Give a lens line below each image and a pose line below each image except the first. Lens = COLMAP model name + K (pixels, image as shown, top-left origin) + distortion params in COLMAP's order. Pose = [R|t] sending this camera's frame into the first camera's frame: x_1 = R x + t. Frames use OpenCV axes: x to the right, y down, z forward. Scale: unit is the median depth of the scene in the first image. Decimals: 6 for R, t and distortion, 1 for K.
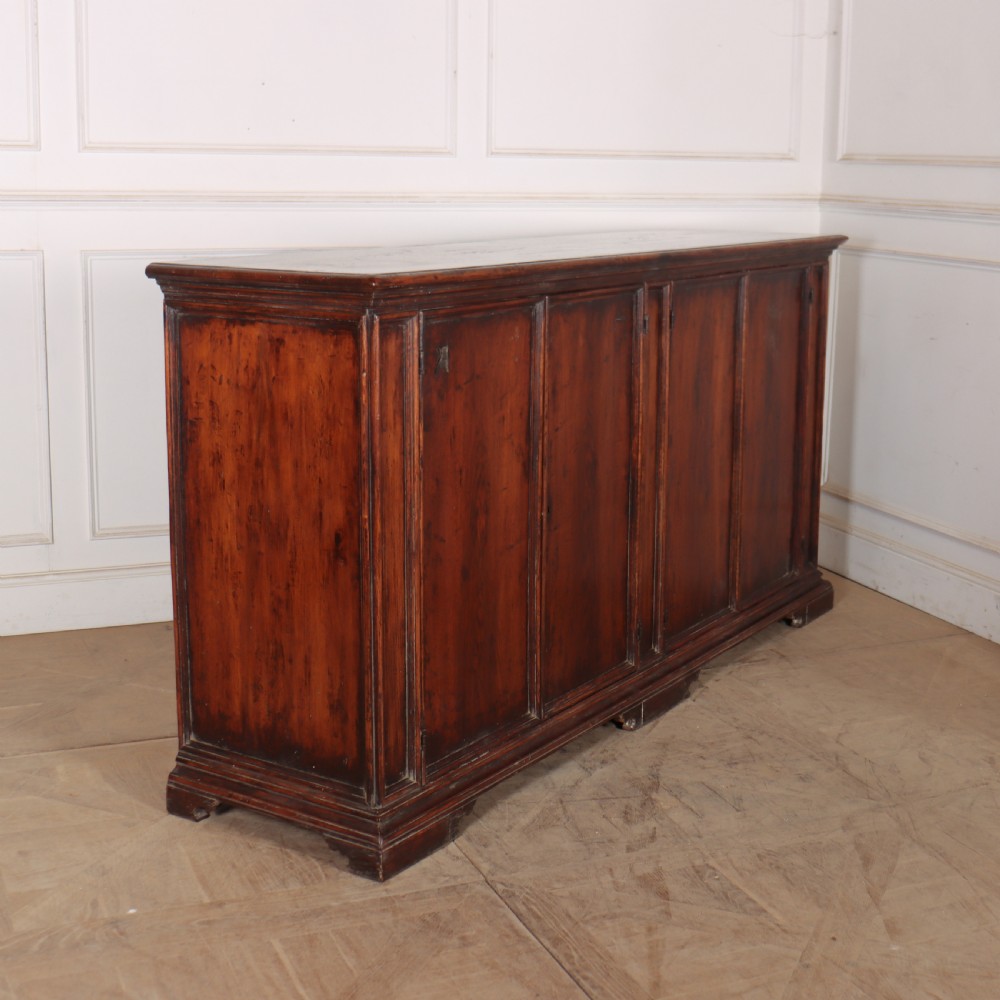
lens RADIAL K [[1563.0, 0, 558.3], [0, 1563.0, 487.6], [0, 0, 1]] dist [-0.142722, 0.082279]
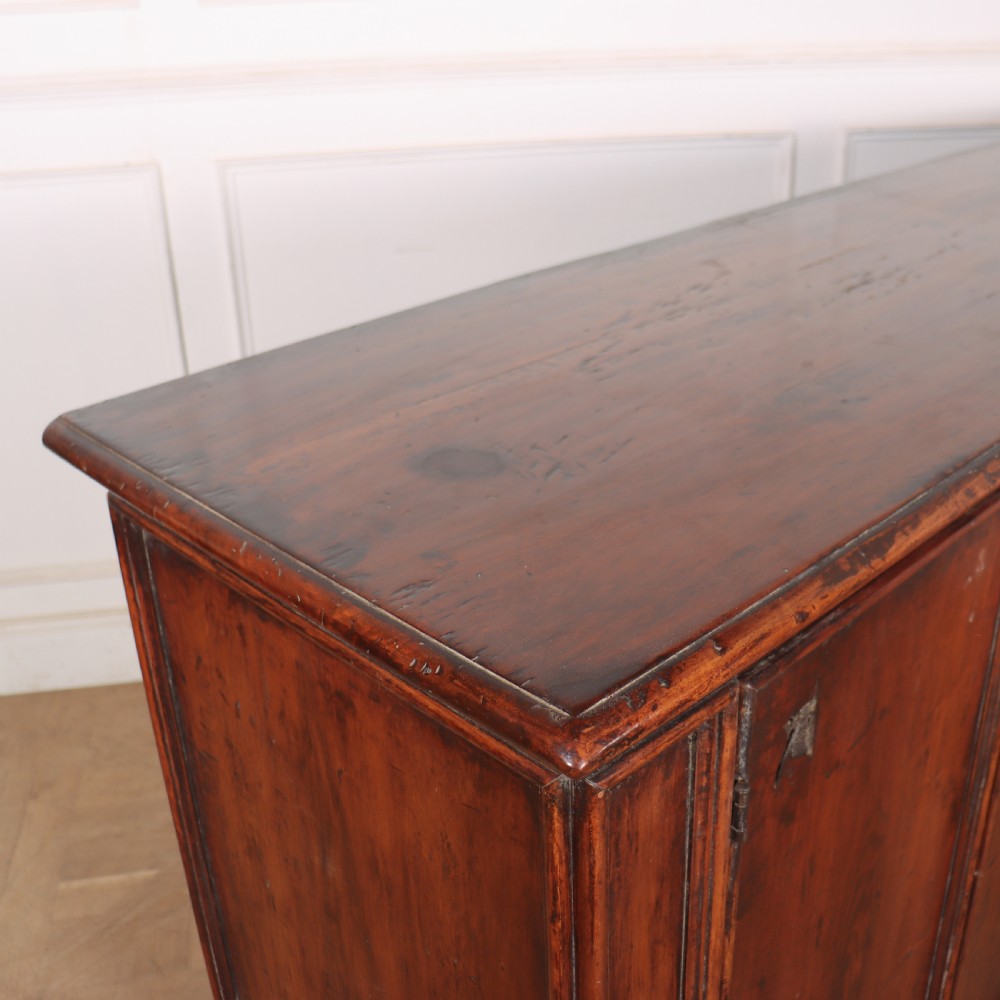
lens RADIAL K [[1233.0, 0, 565.7], [0, 1233.0, 500.1], [0, 0, 1]] dist [-0.138164, 0.045299]
pose [[0.976392, 0.066105, -0.205640, -0.071207], [-0.014252, 0.969661, 0.244040, -0.199296], [0.215534, -0.235348, 0.947711, 0.722410]]
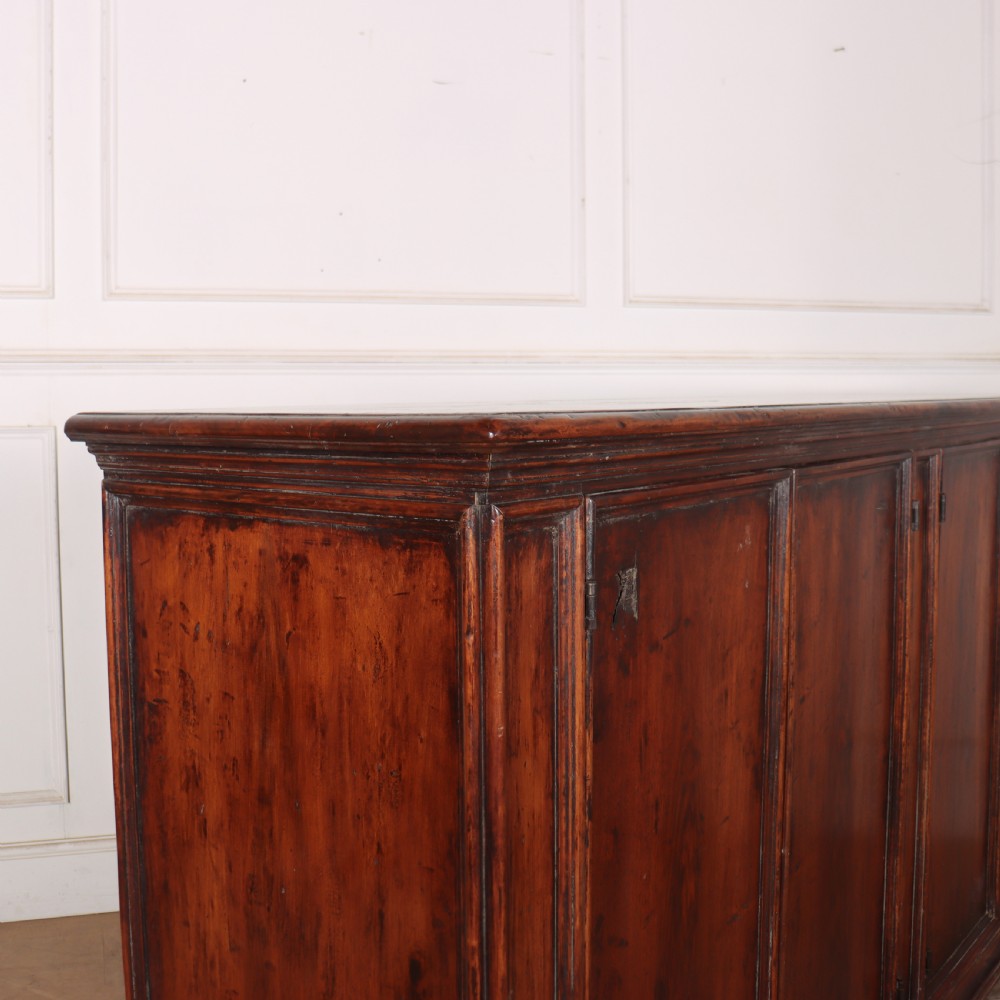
lens RADIAL K [[1250.0, 0, 481.6], [0, 1250.0, 477.4], [0, 0, 1]] dist [-0.196497, 0.195906]
pose [[0.993294, -0.015742, -0.114535, -0.072929], [0.000279, 0.991011, -0.133783, -0.064741], [0.115612, 0.132854, 0.984370, 0.588669]]
